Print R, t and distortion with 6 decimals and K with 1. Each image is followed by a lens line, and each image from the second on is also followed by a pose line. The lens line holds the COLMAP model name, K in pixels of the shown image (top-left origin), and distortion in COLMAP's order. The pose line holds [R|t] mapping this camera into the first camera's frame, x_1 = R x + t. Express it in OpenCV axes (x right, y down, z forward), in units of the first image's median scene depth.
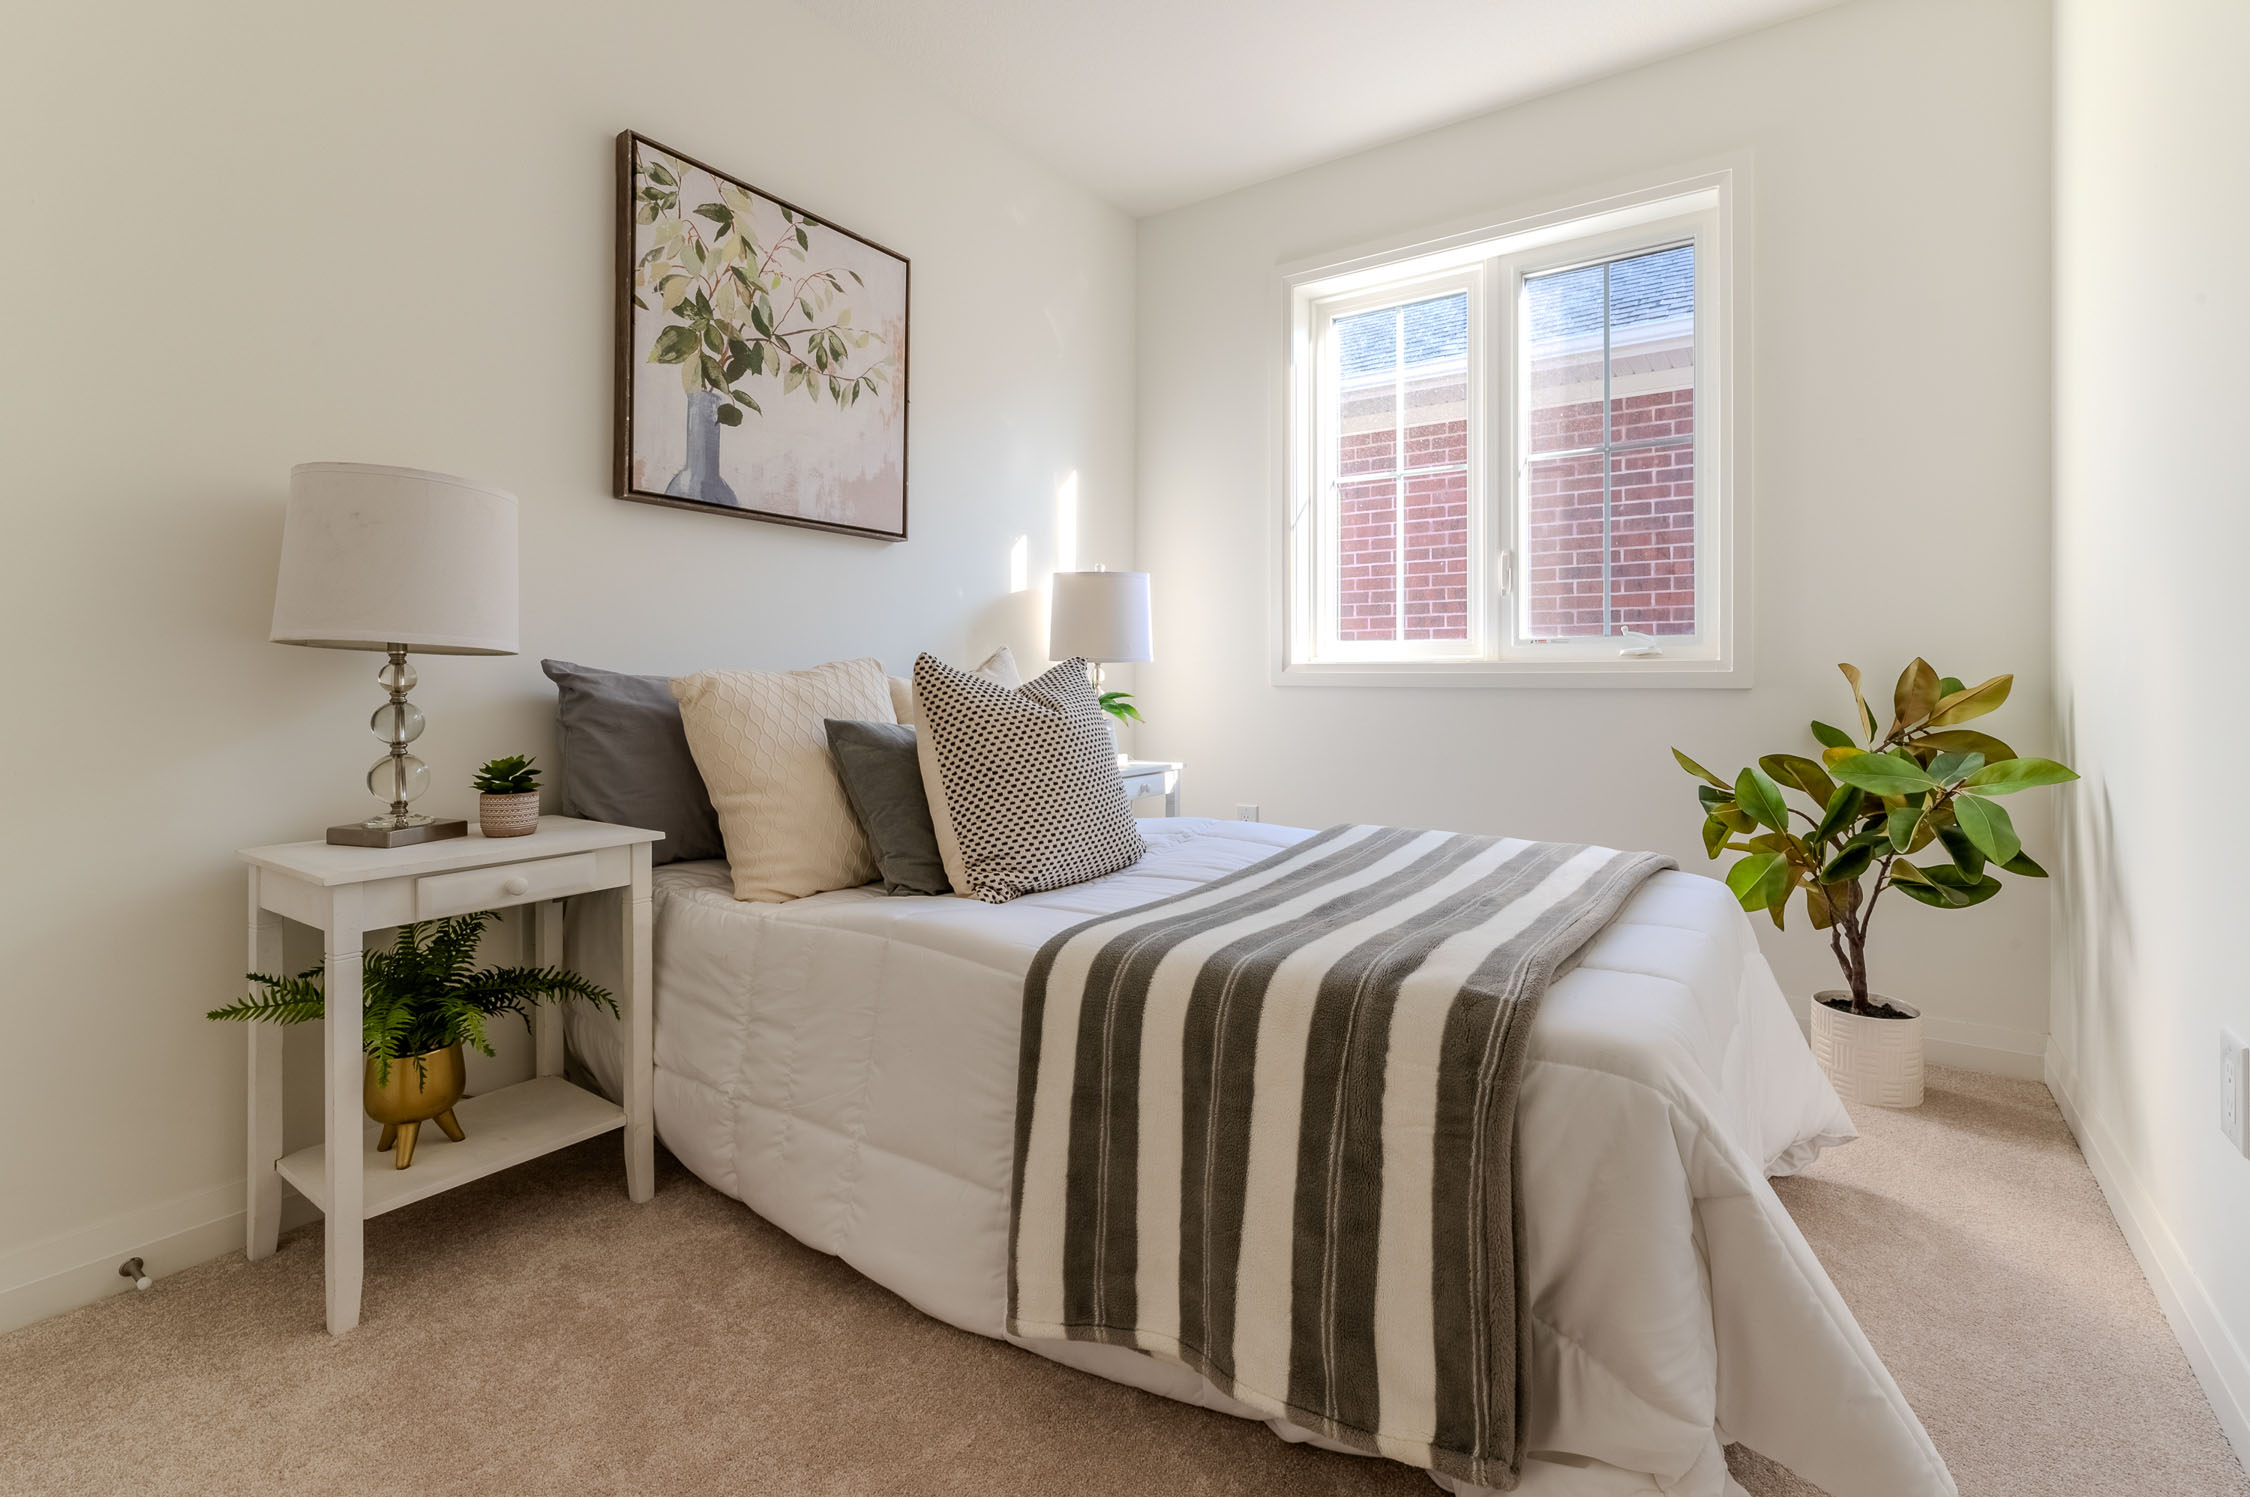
lens RADIAL K [[1030.2, 0, 1181.8], [0, 1030.2, 668.4], [0, 0, 1]] dist [-0.002443, -0.000130]
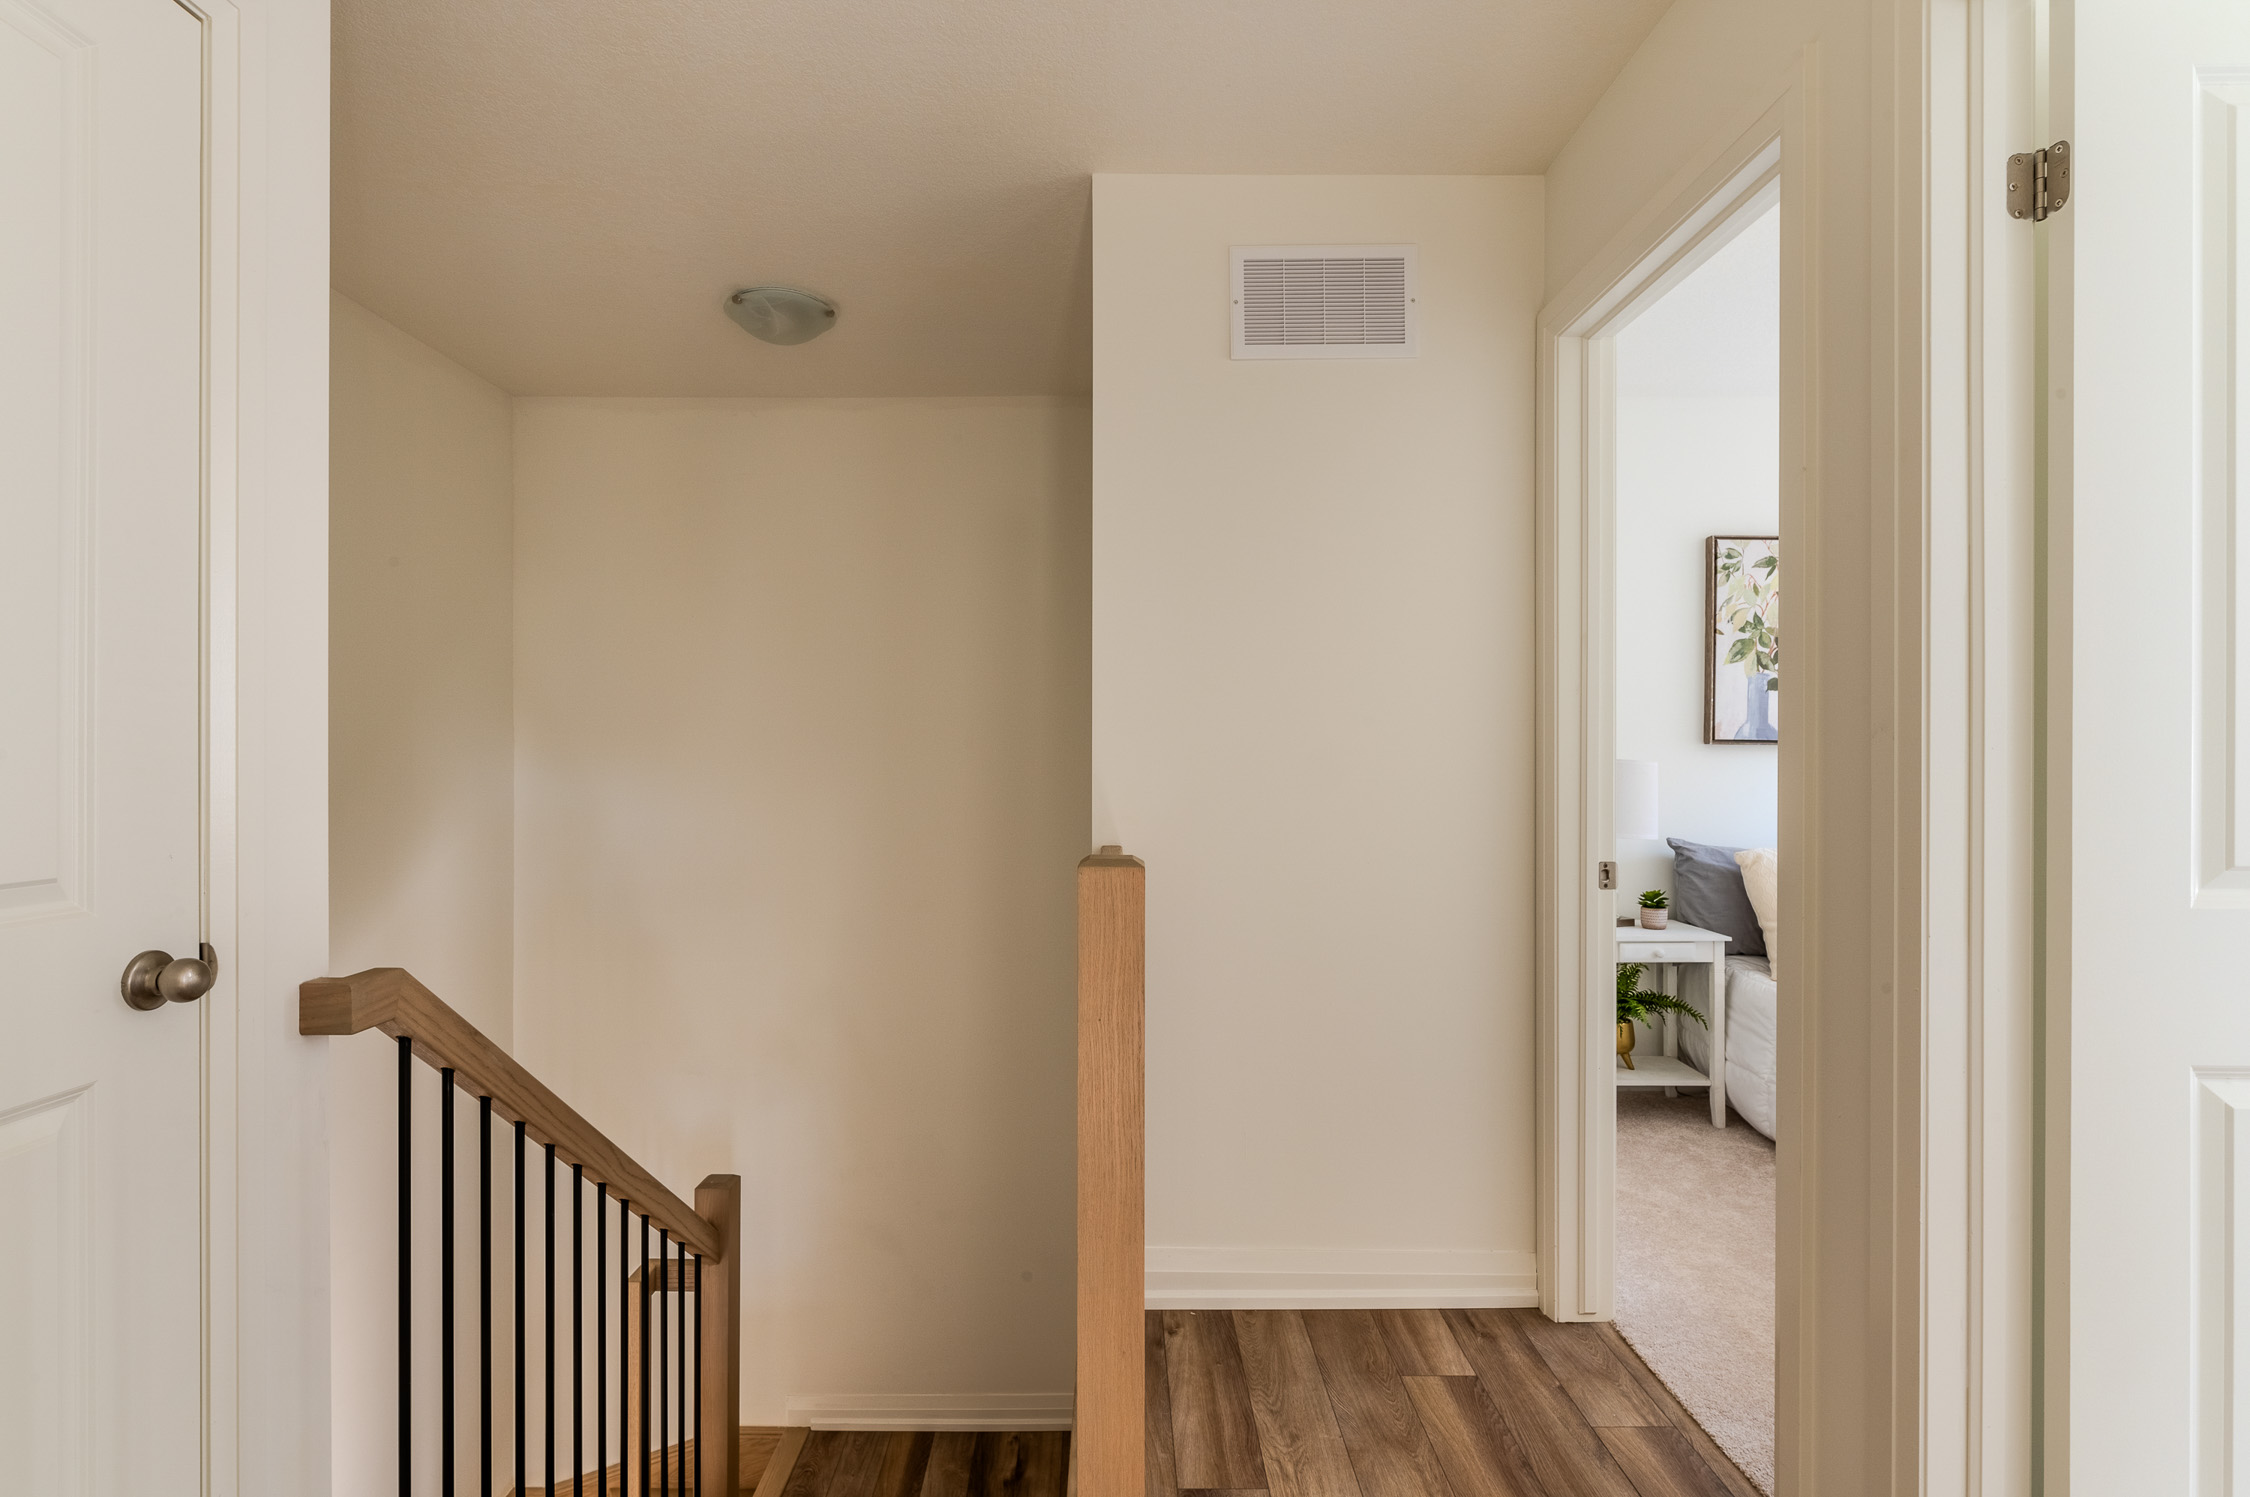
lens RADIAL K [[1143.5, 0, 1084.9], [0, 1143.5, 743.5], [0, 0, 1]] dist [0.005266, 0.000241]
pose [[0.548282, 0.008186, -0.836253, 0.491027], [0.003570, 0.999920, 0.012128, -0.184896], [0.836286, -0.009635, 0.548209, -0.930454]]
